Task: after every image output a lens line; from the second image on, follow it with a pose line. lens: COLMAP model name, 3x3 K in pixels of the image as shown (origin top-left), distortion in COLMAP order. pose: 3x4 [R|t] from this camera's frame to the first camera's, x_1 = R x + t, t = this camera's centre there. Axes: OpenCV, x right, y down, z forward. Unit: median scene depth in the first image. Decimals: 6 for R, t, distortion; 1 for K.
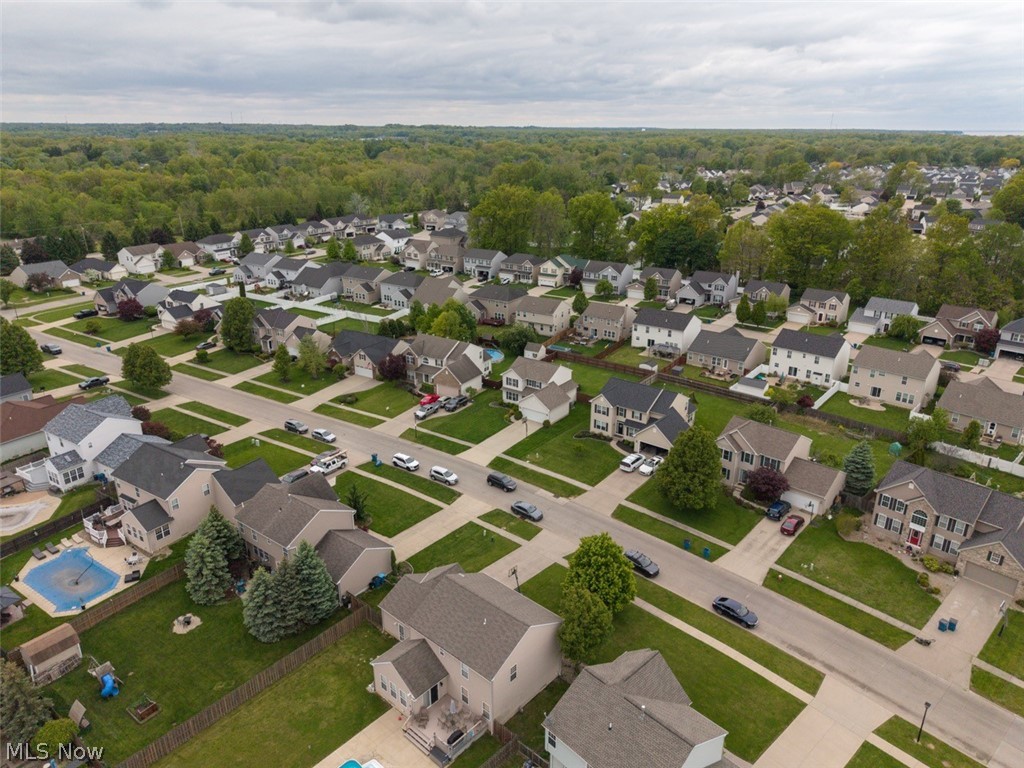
lens RADIAL K [[693.7, 0, 512.0], [0, 693.7, 384.0], [0, 0, 1]] dist [0.059163, -0.003202]
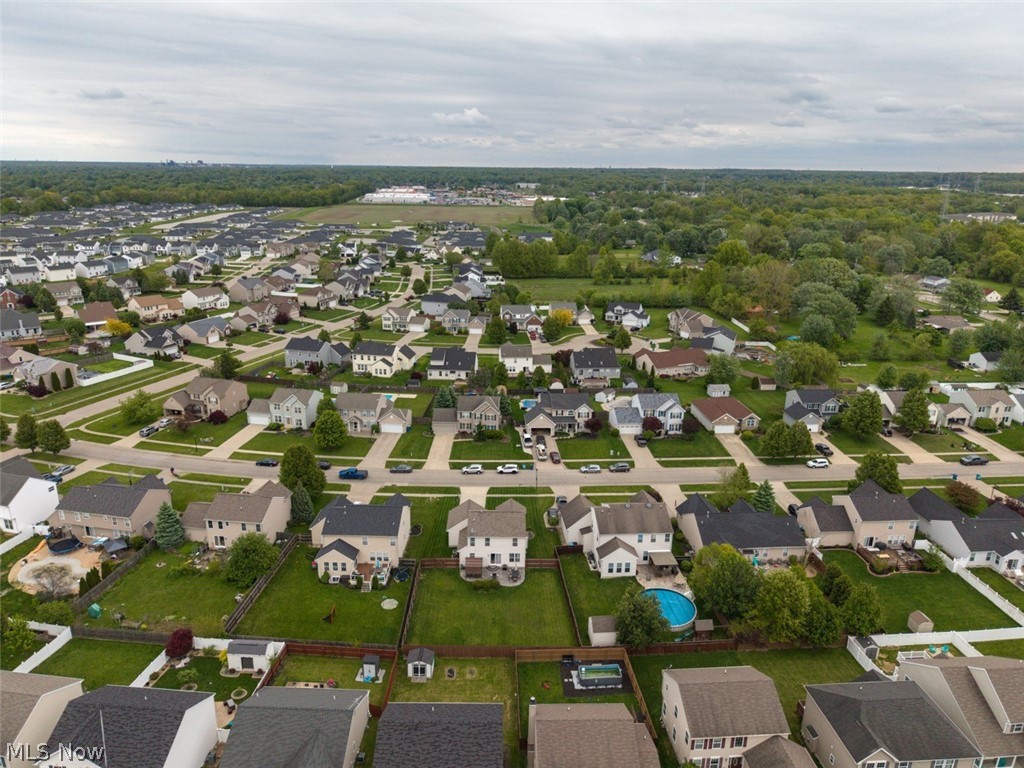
lens RADIAL K [[697.9, 0, 512.0], [0, 697.9, 384.0], [0, 0, 1]] dist [0.141877, -0.227227]
pose [[-0.800213, 0.150079, -0.580634, 0.529205], [-0.230612, 0.816734, 0.528927, -0.648436], [0.553604, 0.557155, -0.618951, 1.486271]]
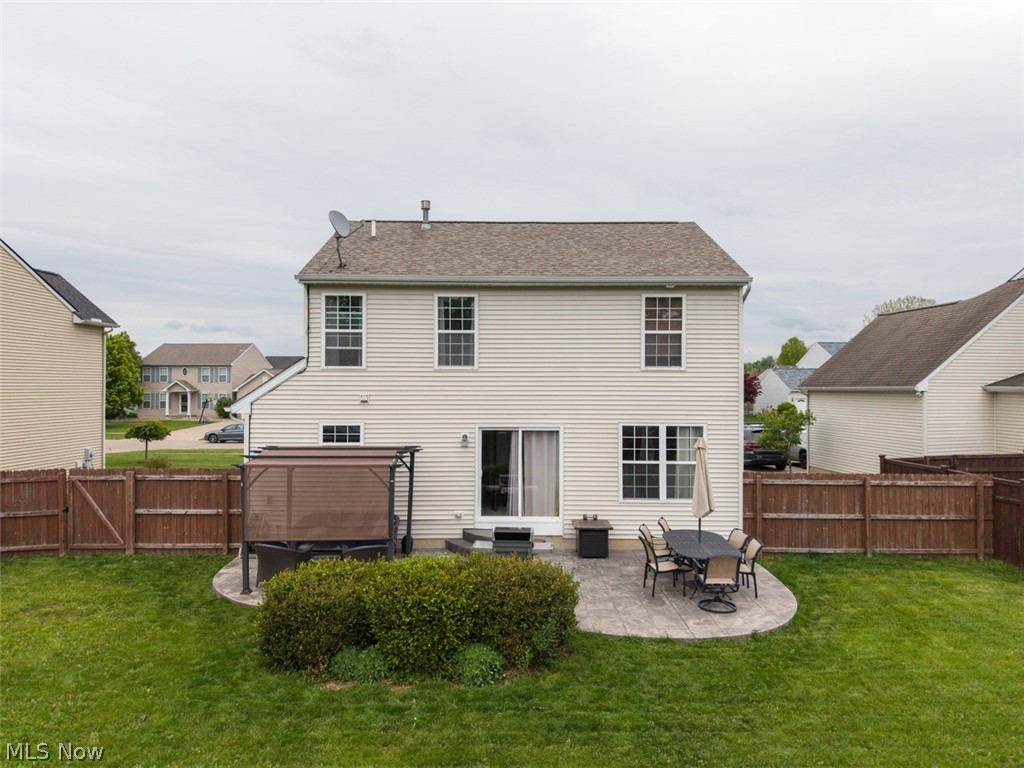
lens RADIAL K [[693.2, 0, 512.0], [0, 693.2, 384.0], [0, 0, 1]] dist [0.004651, -0.004865]
pose [[-0.807219, -0.028814, -0.589548, 0.129286], [-0.211123, 0.946825, 0.242797, -0.030663], [0.551202, 0.320458, -0.770378, 1.128474]]
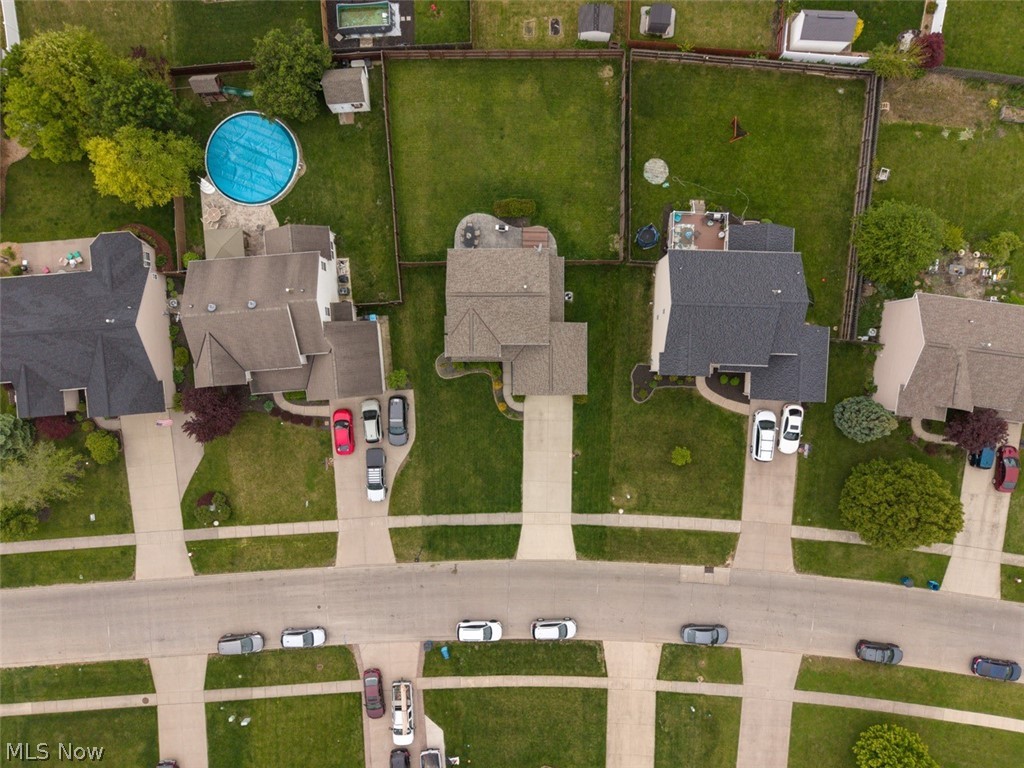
lens RADIAL K [[693.2, 0, 512.0], [0, 693.2, 384.0], [0, 0, 1]] dist [0.004651, -0.004865]
pose [[0.807224, -0.589246, -0.034316, 0.028324], [0.220716, 0.247422, 0.943433, -0.468593], [-0.547424, -0.769136, 0.329782, 0.788827]]
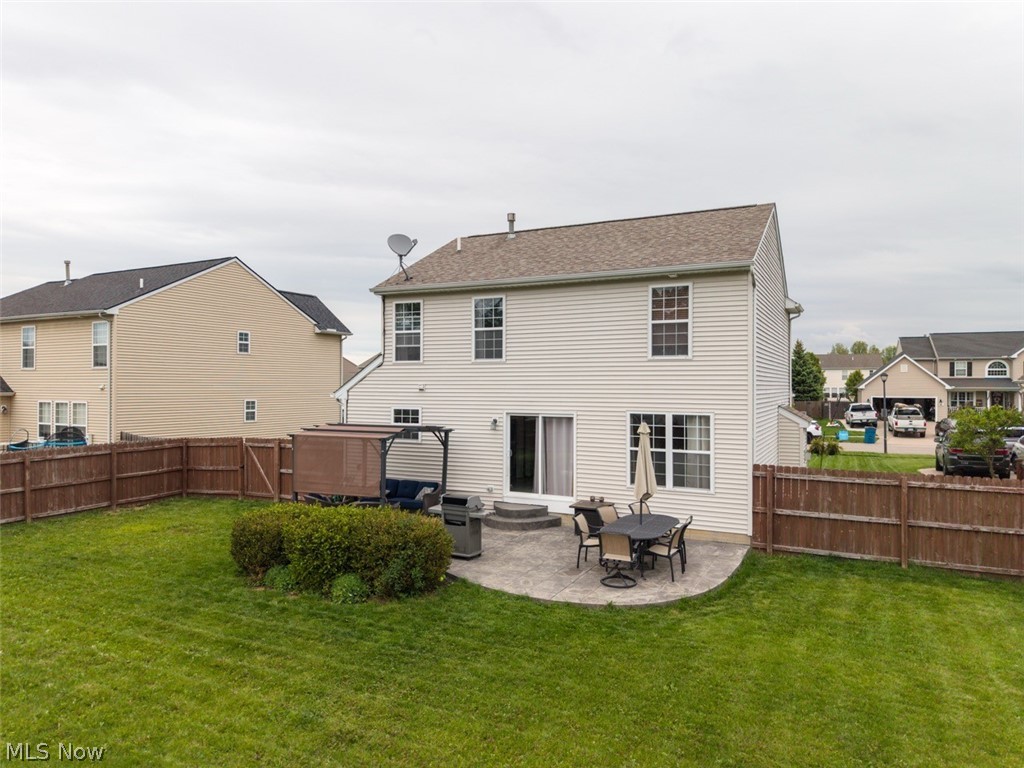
lens RADIAL K [[693.2, 0, 512.0], [0, 693.2, 384.0], [0, 0, 1]] dist [0.004651, -0.004865]
pose [[-0.985991, -0.026427, -0.164689, 0.085903], [-0.077392, 0.947136, 0.311359, -0.040527], [0.147754, 0.319743, -0.935913, 1.159507]]
